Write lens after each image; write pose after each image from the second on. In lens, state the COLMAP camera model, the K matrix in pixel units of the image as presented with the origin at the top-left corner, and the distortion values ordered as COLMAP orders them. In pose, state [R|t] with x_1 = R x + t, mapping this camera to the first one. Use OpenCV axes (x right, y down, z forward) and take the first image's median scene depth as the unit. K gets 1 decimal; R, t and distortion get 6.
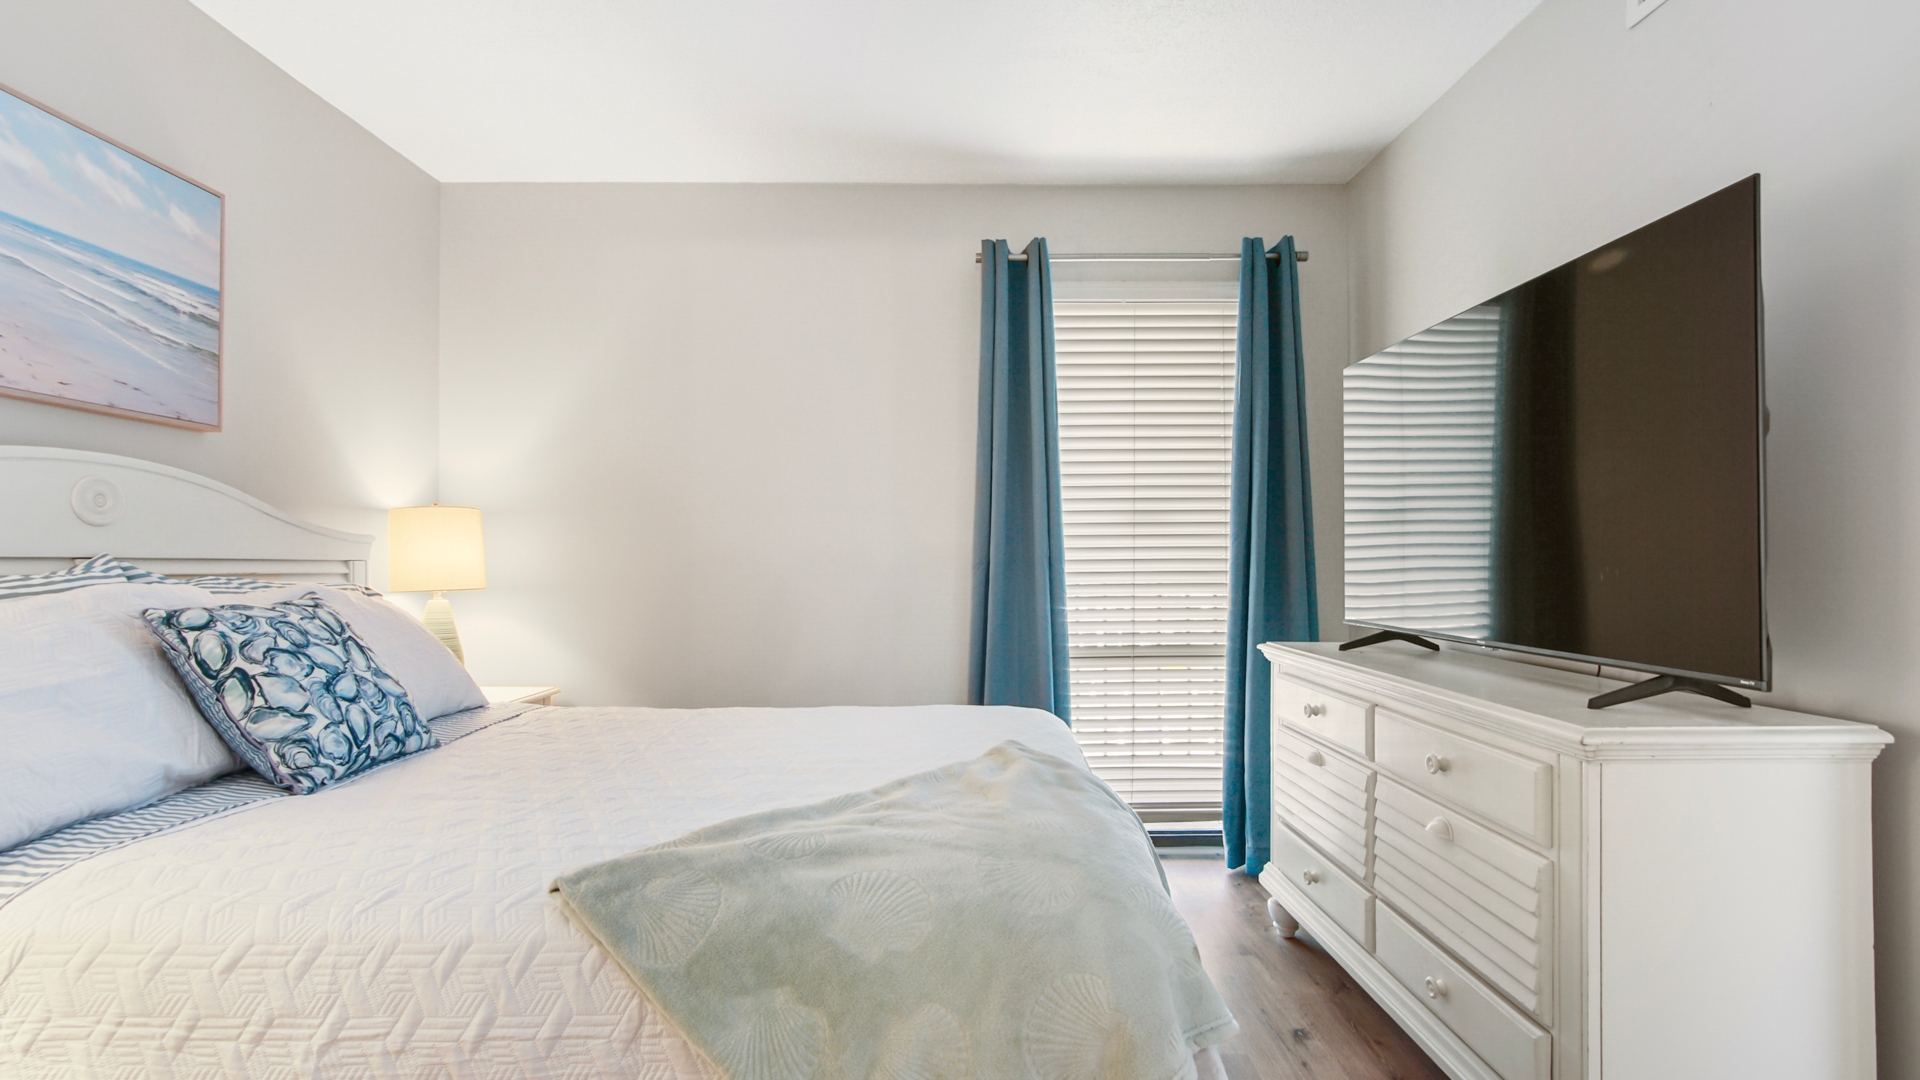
lens RADIAL K [[870.7, 0, 960.0], [0, 870.7, 540.0], [0, 0, 1]] dist [-0.000945, 0.000484]
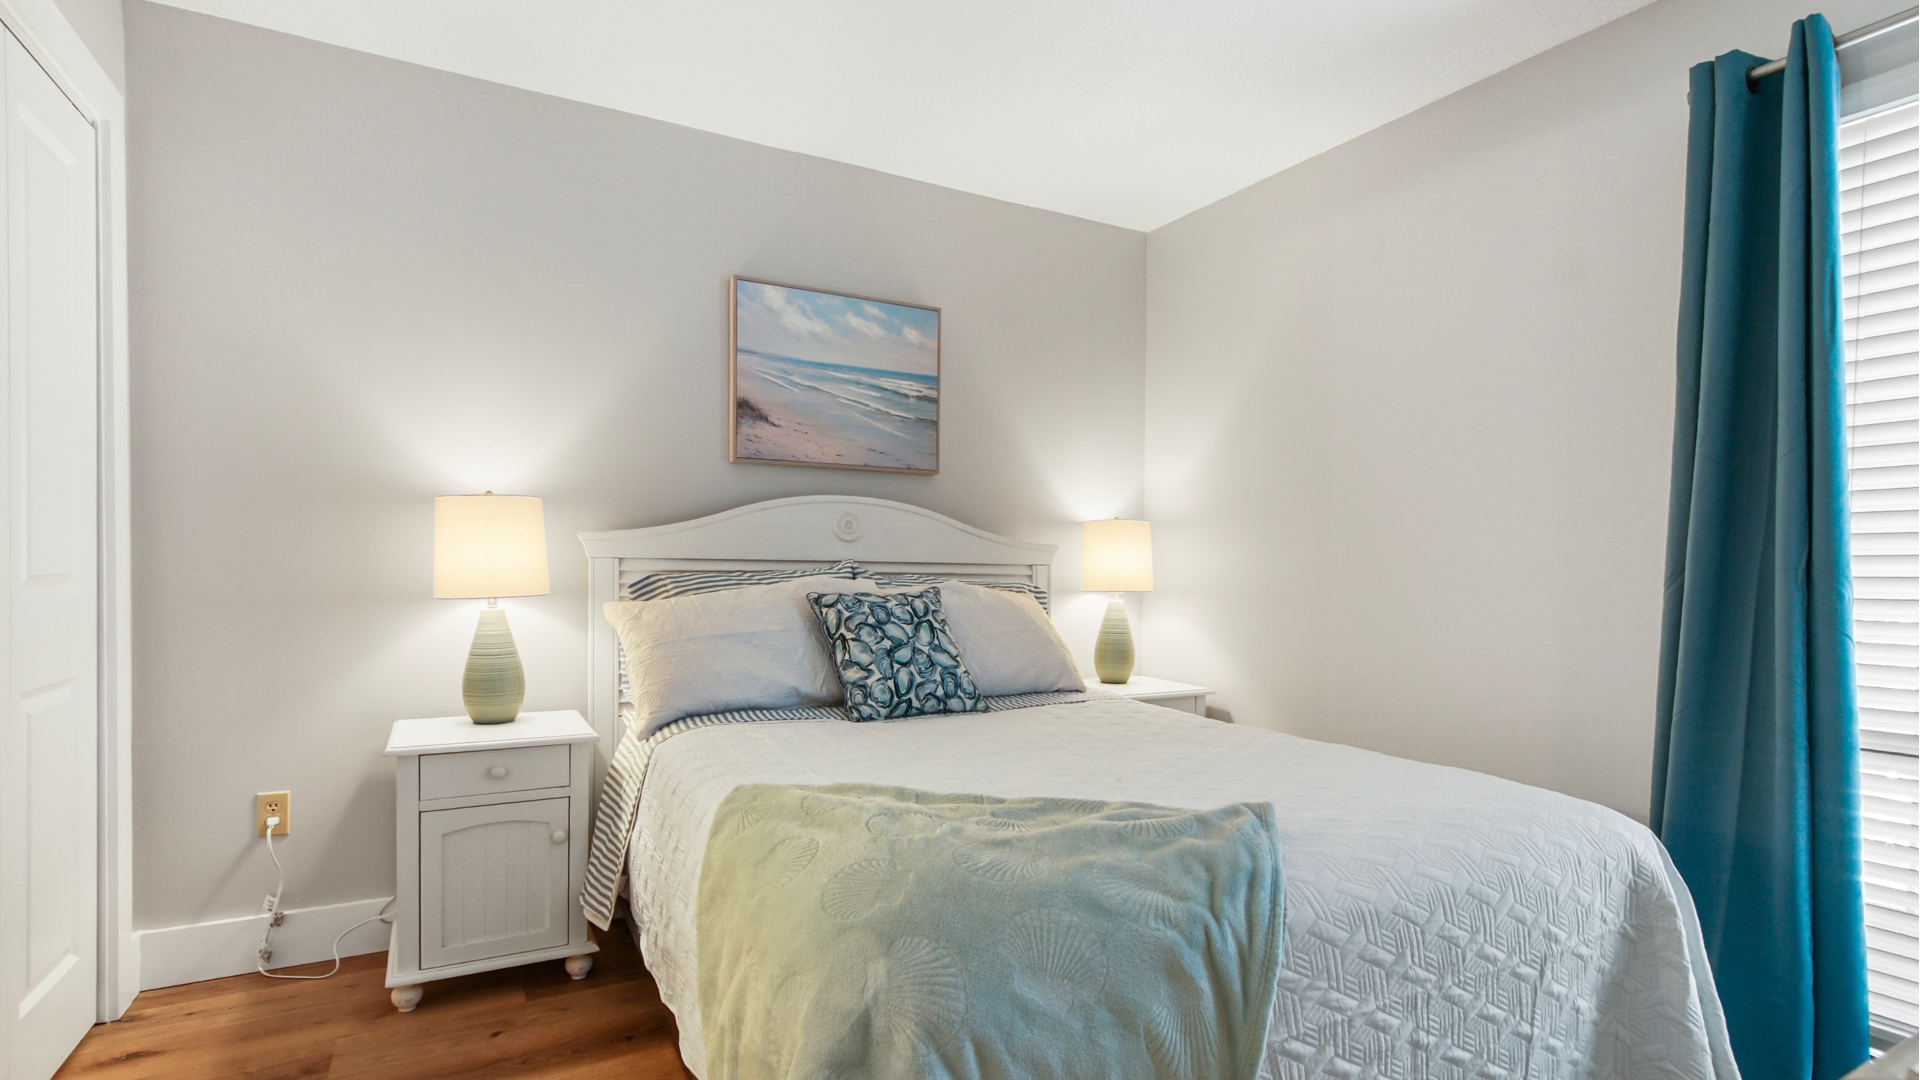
lens RADIAL K [[935.9, 0, 962.2], [0, 935.9, 562.9], [0, 0, 1]] dist [-0.024848, 0.000291]
pose [[0.482431, 0.007976, -0.875898, 0.643355], [0.007704, 0.999881, 0.013348, 0.001974], [0.875900, -0.013187, 0.482312, 0.351281]]
